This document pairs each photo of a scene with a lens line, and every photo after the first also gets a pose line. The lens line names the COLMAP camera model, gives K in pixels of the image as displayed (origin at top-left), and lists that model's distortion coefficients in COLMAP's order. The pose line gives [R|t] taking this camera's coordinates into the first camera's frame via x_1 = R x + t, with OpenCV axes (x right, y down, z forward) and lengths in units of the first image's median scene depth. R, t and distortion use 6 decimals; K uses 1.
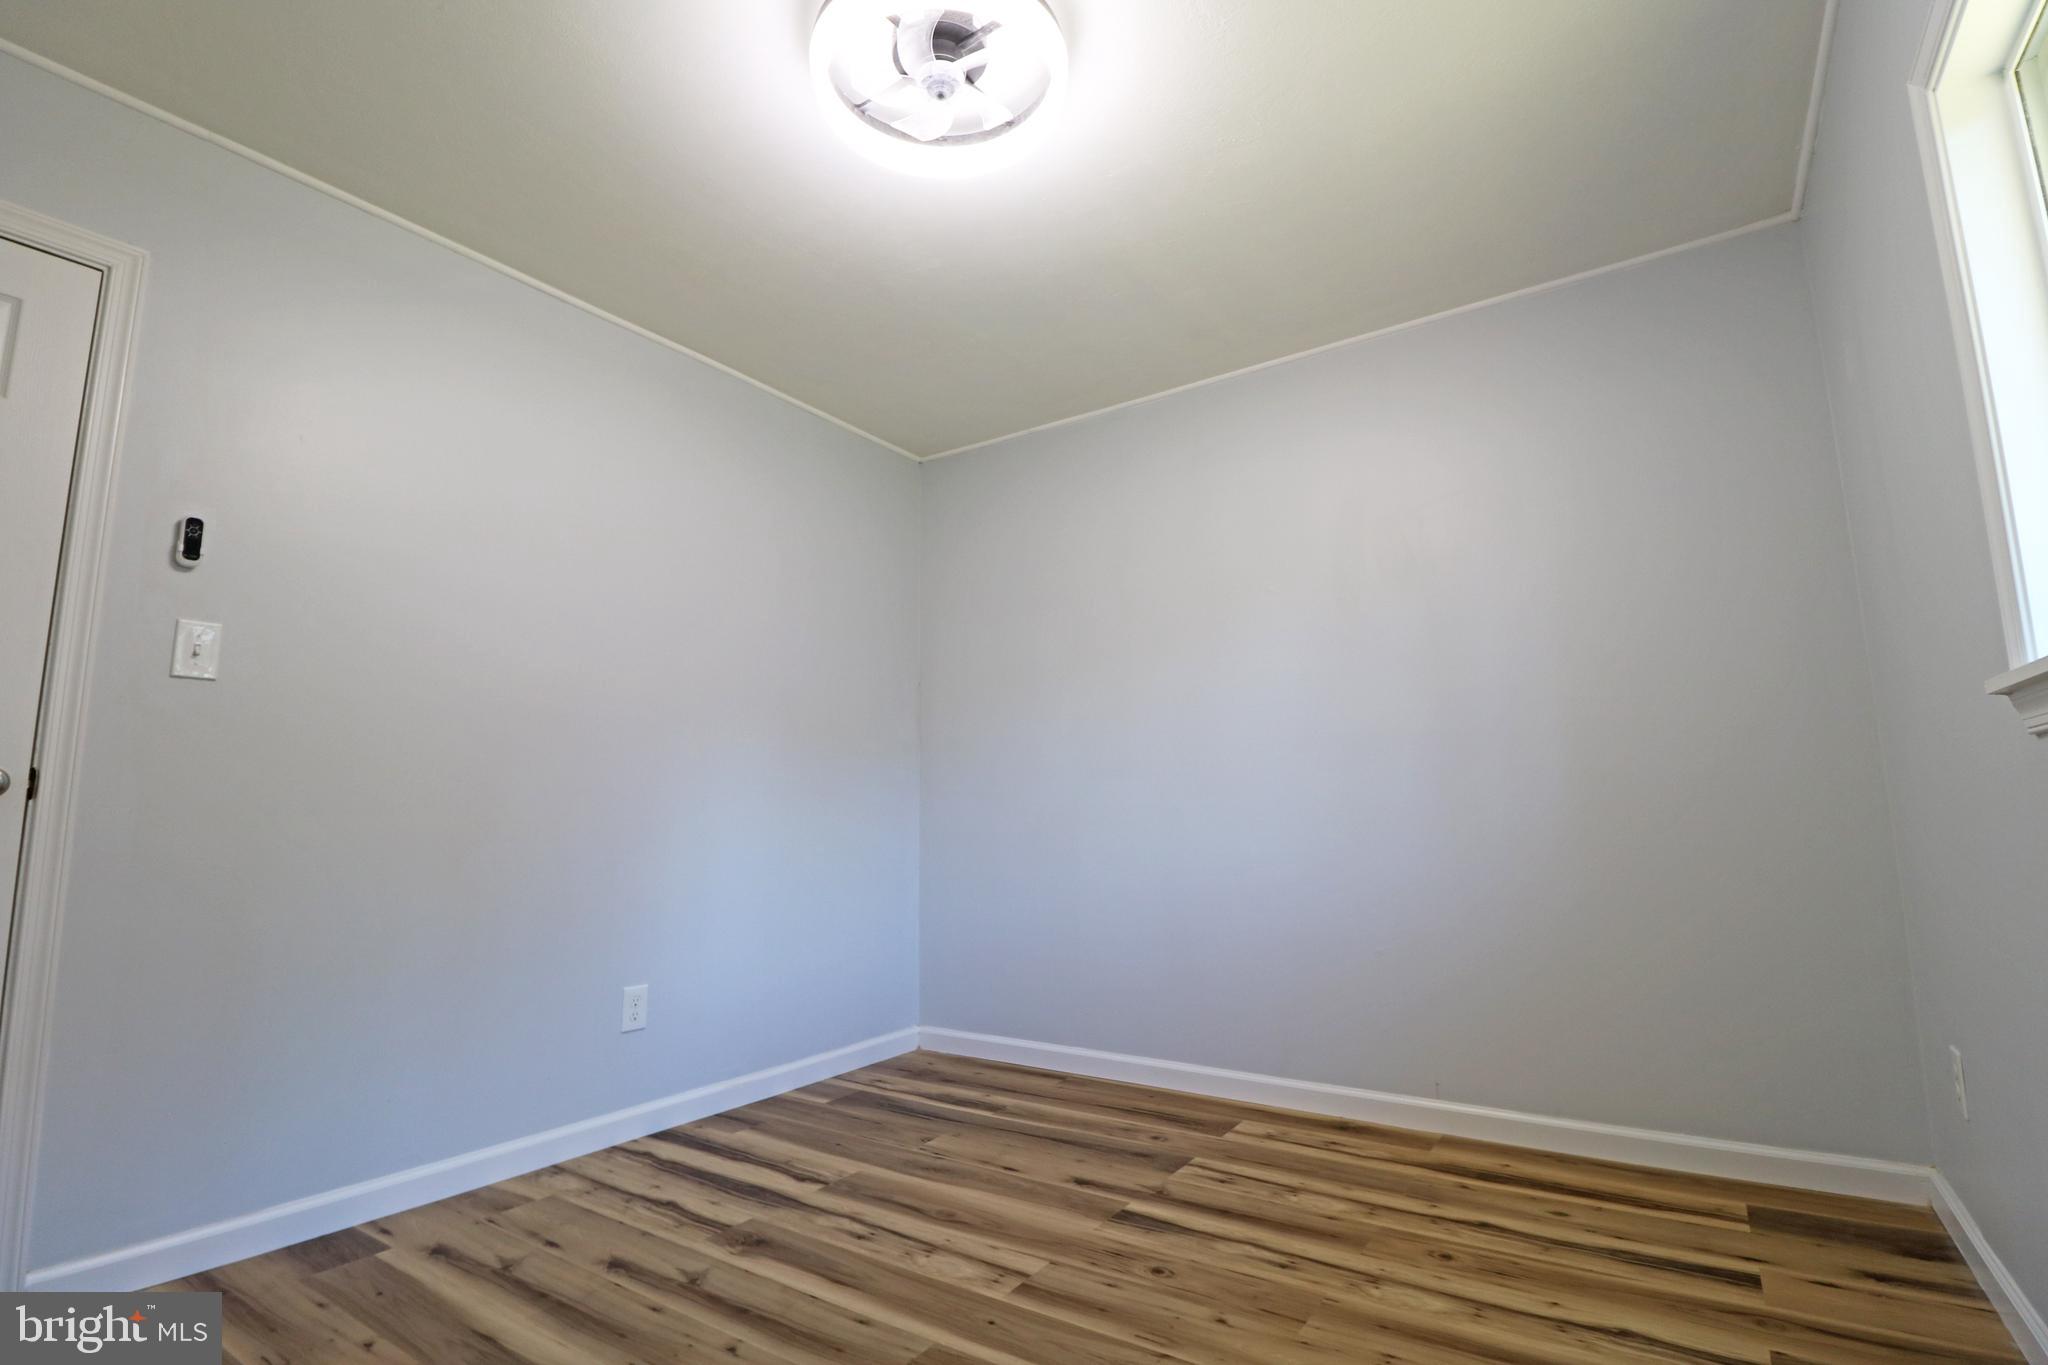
lens RADIAL K [[951.5, 0, 1036.2], [0, 951.5, 670.4], [0, 0, 1]] dist [0.001538, -0.013456]
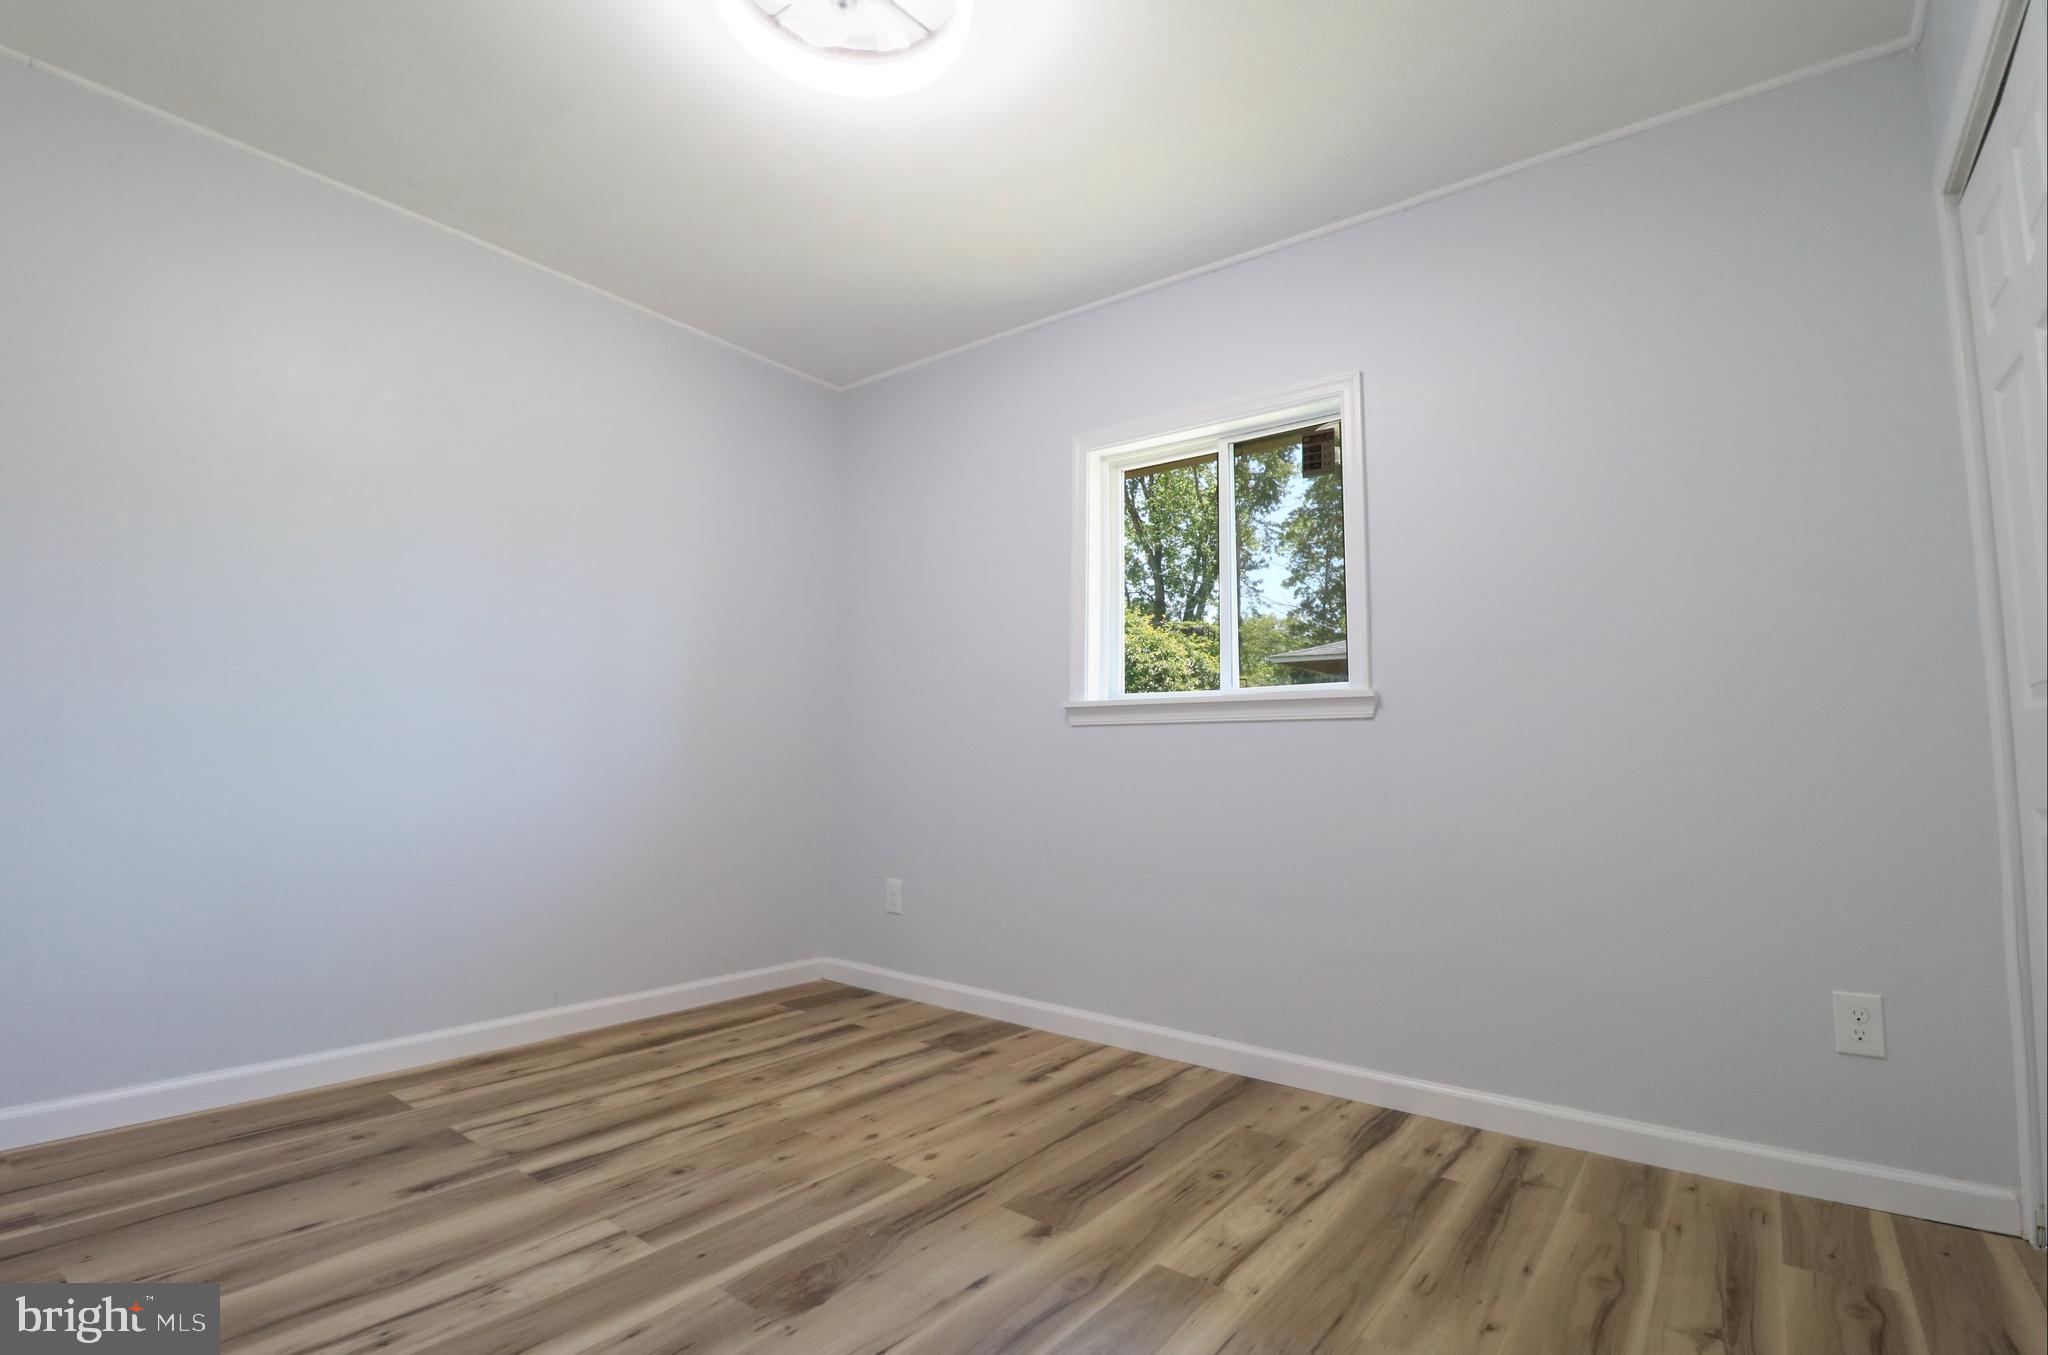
lens RADIAL K [[951.5, 0, 1036.2], [0, 951.5, 665.4], [0, 0, 1]] dist [0.001538, -0.013456]
pose [[0.065519, 0.113155, 0.991415, -0.837961], [-0.161125, 0.981711, -0.101399, 0.112513], [-0.984757, -0.153098, 0.082553, 0.540795]]
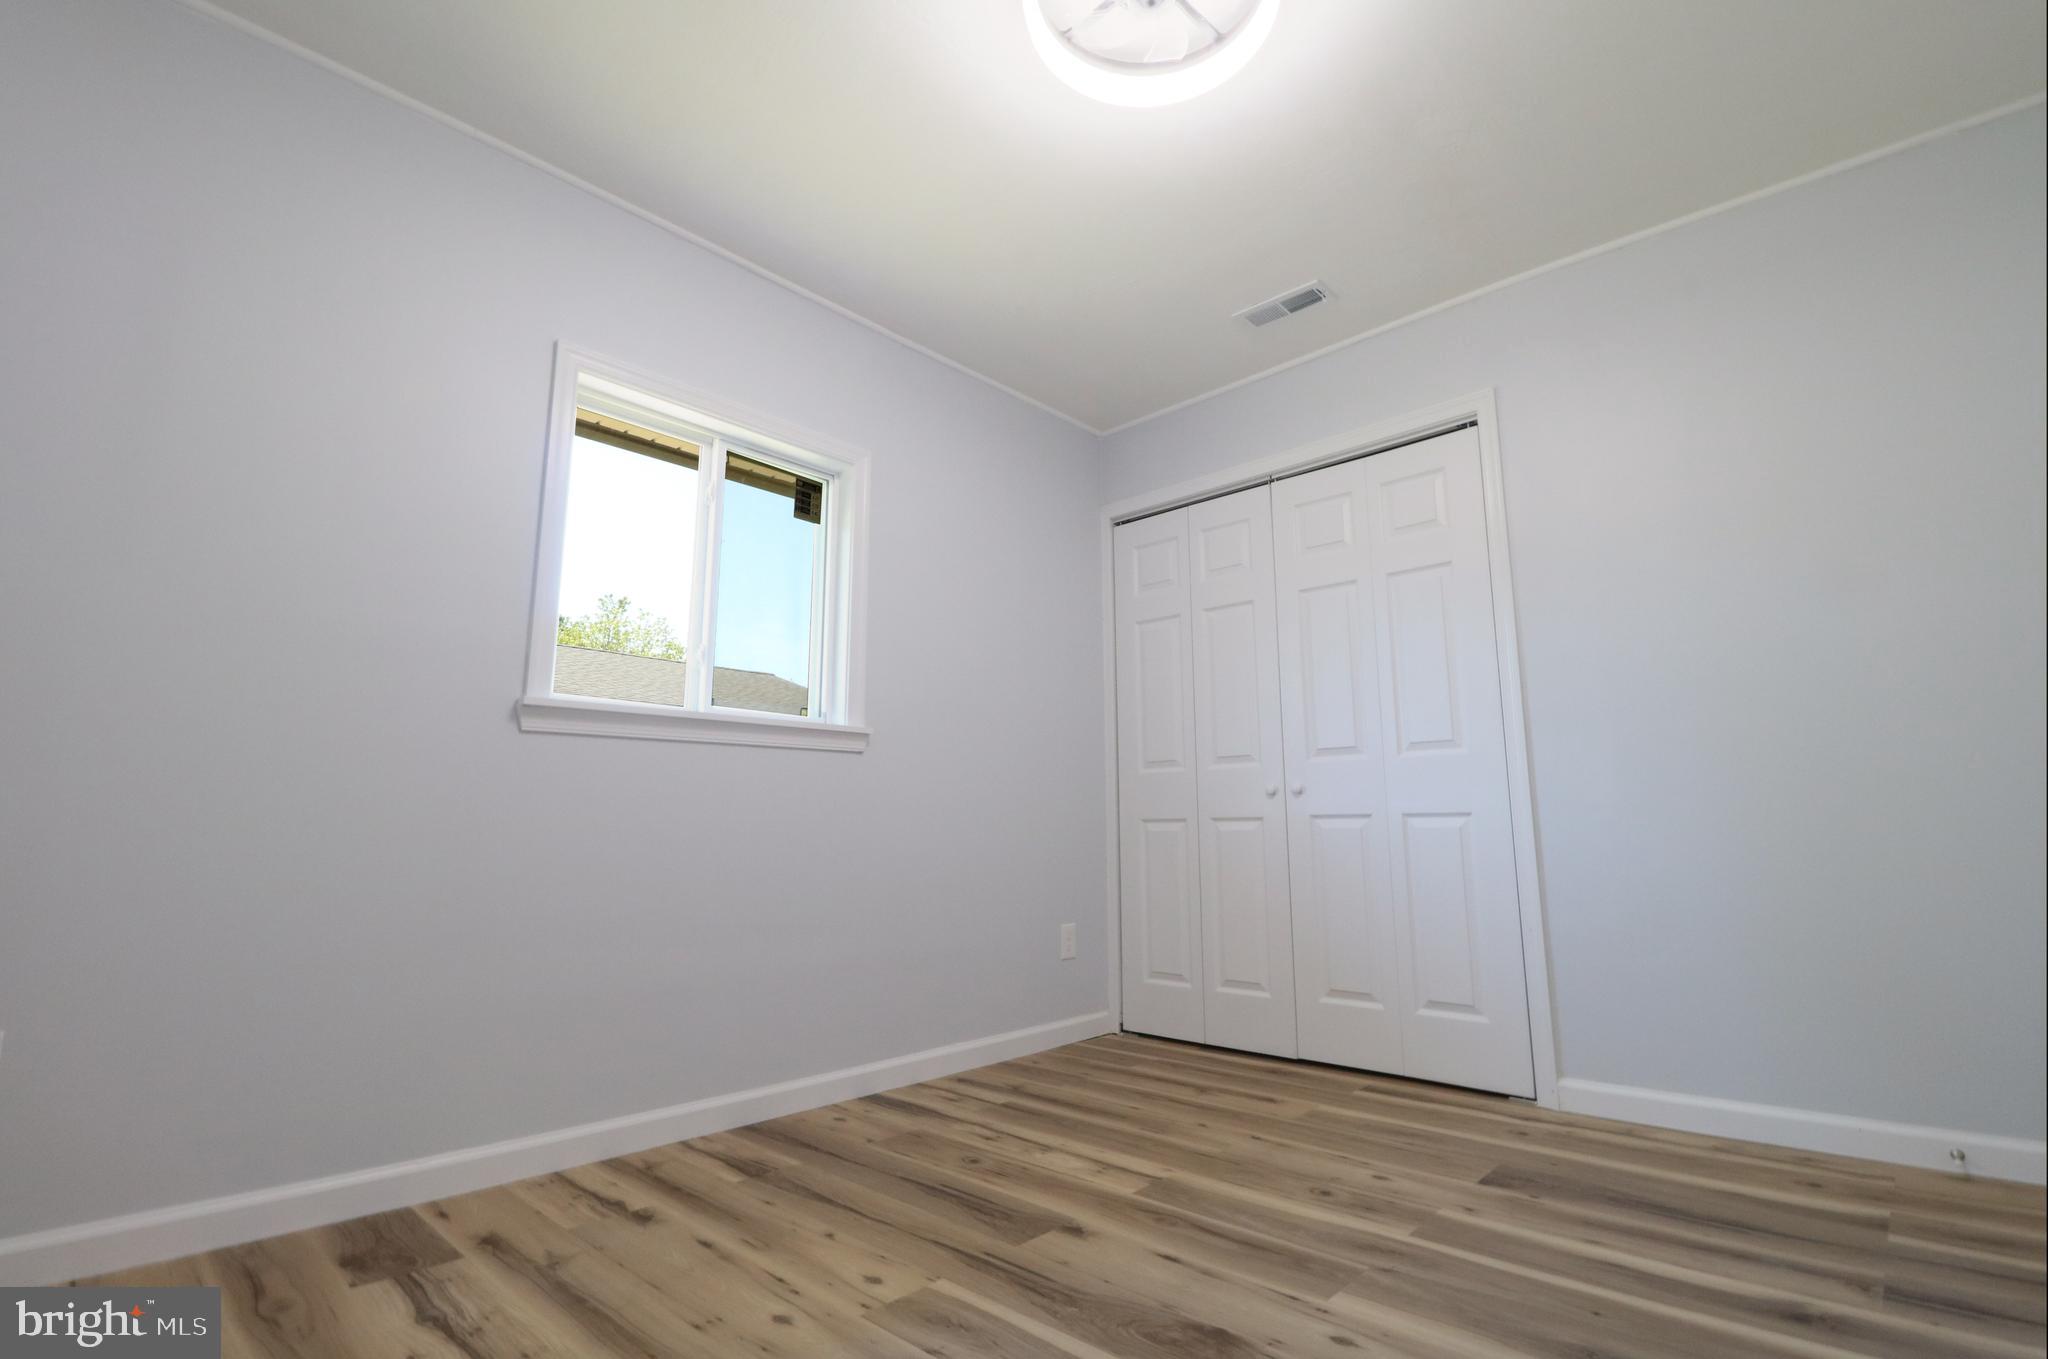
lens RADIAL K [[955.1, 0, 1030.9], [0, 955.1, 672.4], [0, 0, 1]] dist [0.002545, -0.014743]
pose [[-0.986478, 0.040761, 0.158742, -0.088230], [-0.010731, 0.950437, -0.310733, 0.299992], [-0.163540, -0.308235, -0.937148, 1.484528]]
